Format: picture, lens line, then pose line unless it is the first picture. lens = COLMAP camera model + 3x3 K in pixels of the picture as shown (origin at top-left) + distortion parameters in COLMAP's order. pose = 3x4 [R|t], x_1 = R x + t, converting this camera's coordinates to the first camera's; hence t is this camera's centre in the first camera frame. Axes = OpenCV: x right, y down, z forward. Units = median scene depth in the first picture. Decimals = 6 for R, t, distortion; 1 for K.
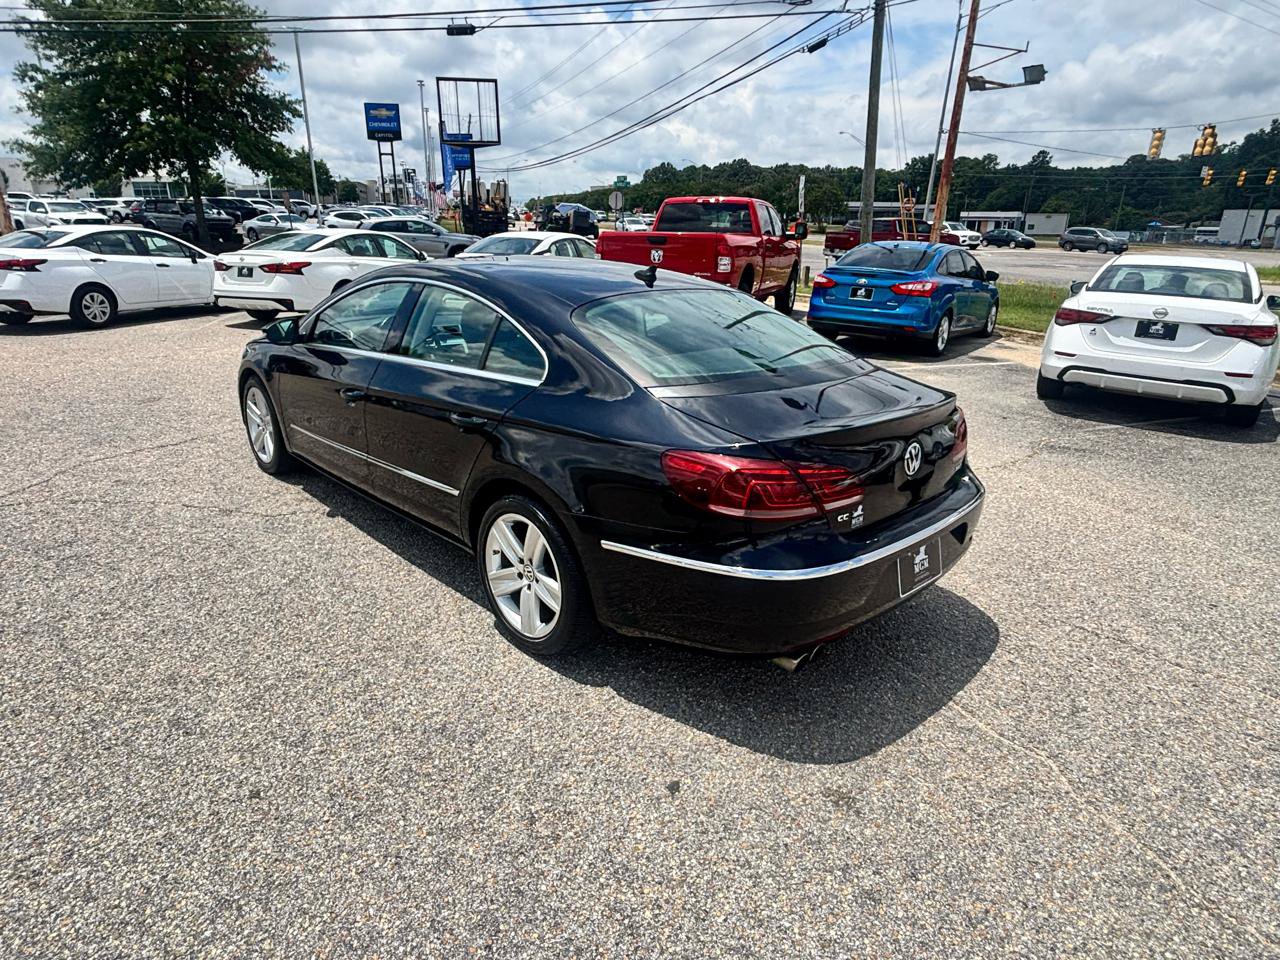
lens RADIAL K [[736.6, 0, 637.3], [0, 736.6, 479.2], [0, 0, 1]] dist [-0.023036, 0.015870]
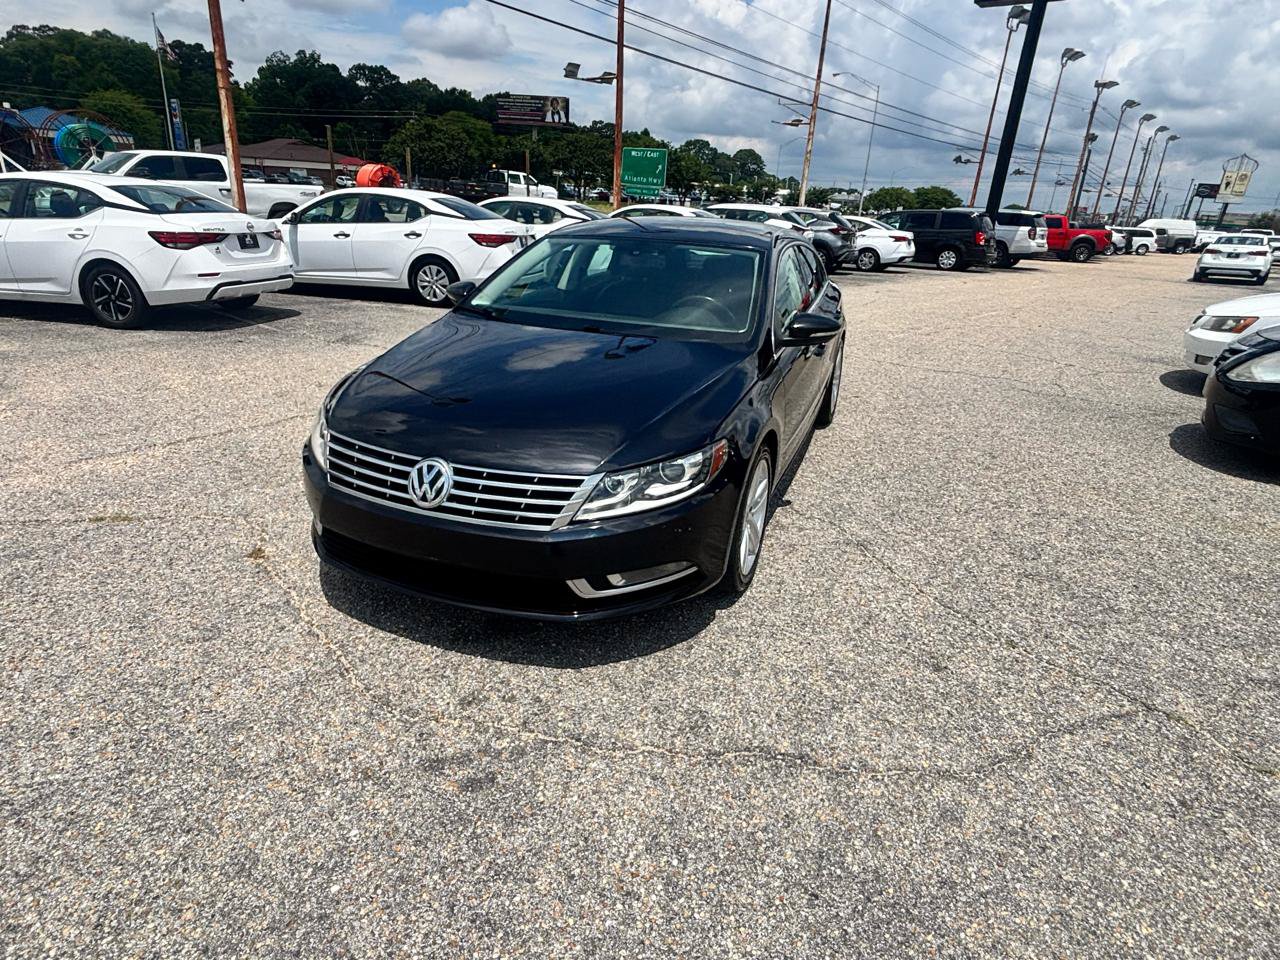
lens RADIAL K [[738.4, 0, 635.0], [0, 738.4, 477.8], [0, 0, 1]] dist [-0.016361, 0.010367]
pose [[-0.418121, -0.371726, 0.828852, -0.750301], [0.235511, 0.836880, 0.494132, -0.339247], [-0.877331, 0.401810, -0.262371, 0.943469]]
